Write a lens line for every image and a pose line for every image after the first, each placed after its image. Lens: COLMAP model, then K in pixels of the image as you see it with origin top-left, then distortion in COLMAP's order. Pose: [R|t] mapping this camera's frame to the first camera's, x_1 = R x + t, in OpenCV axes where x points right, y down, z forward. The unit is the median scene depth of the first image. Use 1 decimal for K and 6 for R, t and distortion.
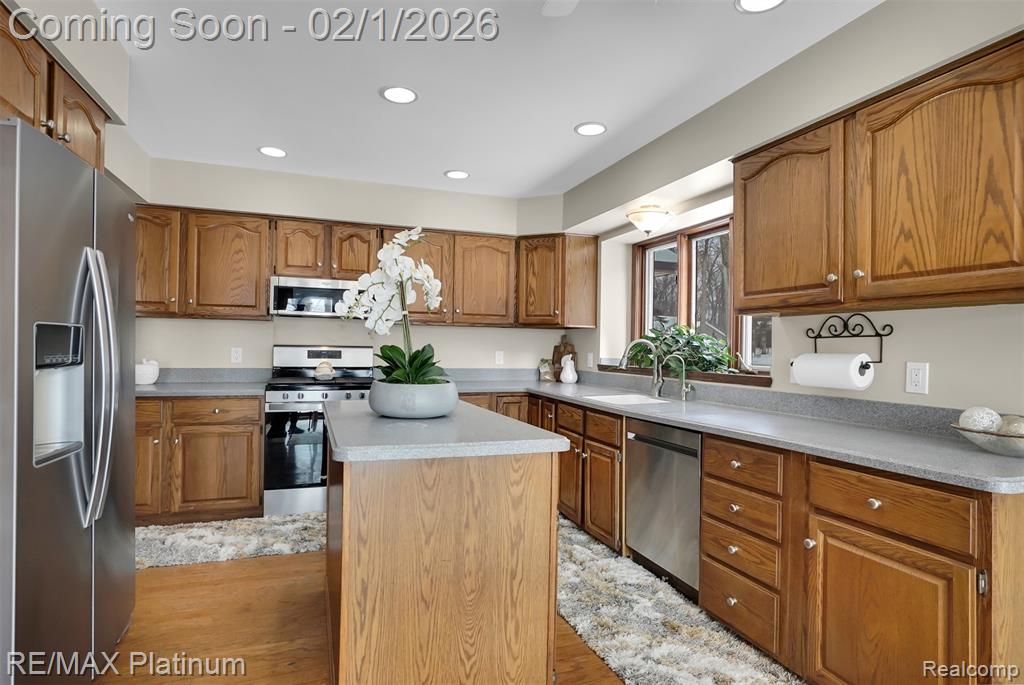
lens RADIAL K [[526.1, 0, 497.9], [0, 526.1, 342.3], [0, 0, 1]] dist [-0.047701, -0.000246]
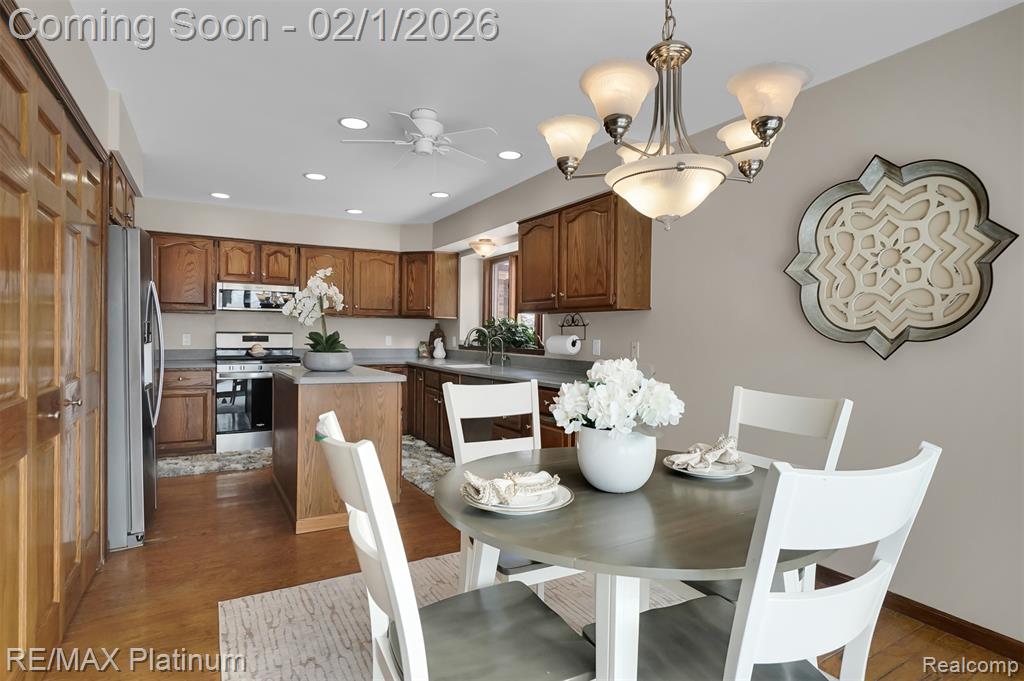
lens RADIAL K [[539.8, 0, 498.2], [0, 539.8, 326.9], [0, 0, 1]] dist [-0.049433, 0.022907]
pose [[0.985322, -0.004430, 0.170651, 0.056377], [0.004647, 0.999989, -0.000872, -0.004236], [-0.170645, 0.001652, 0.985331, -0.512530]]
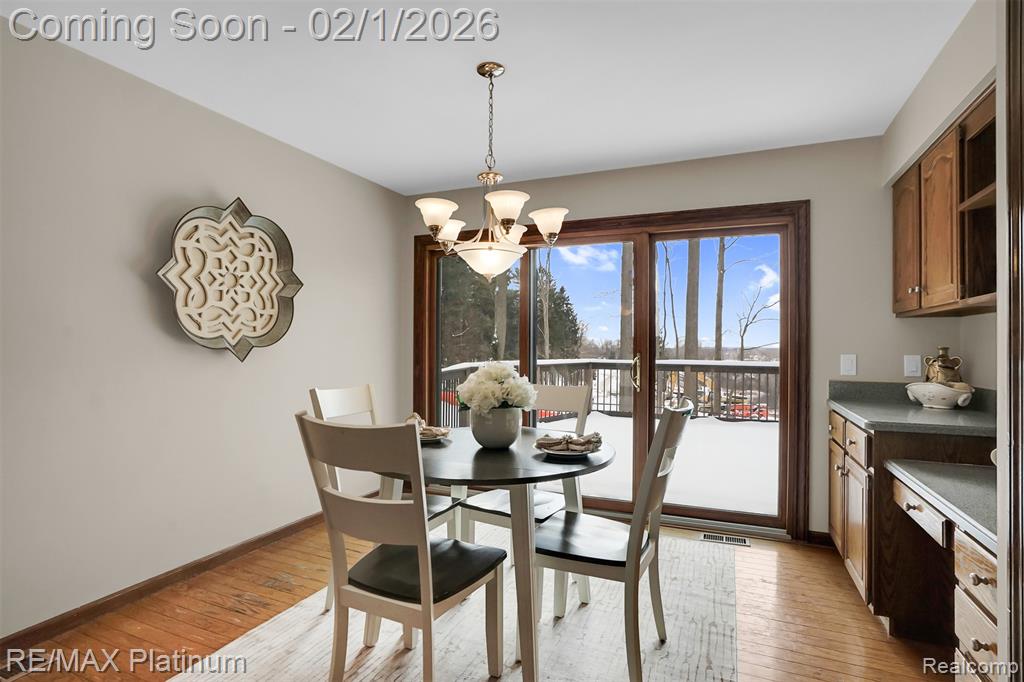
lens RADIAL K [[509.4, 0, 506.1], [0, 509.4, 342.4], [0, 0, 1]] dist [-0.027493, 0.001167]
pose [[-0.726951, -0.010825, 0.686604, -0.189439], [-0.016899, 0.999855, -0.002129, 0.002017], [-0.686482, -0.013151, -0.727028, 0.286983]]
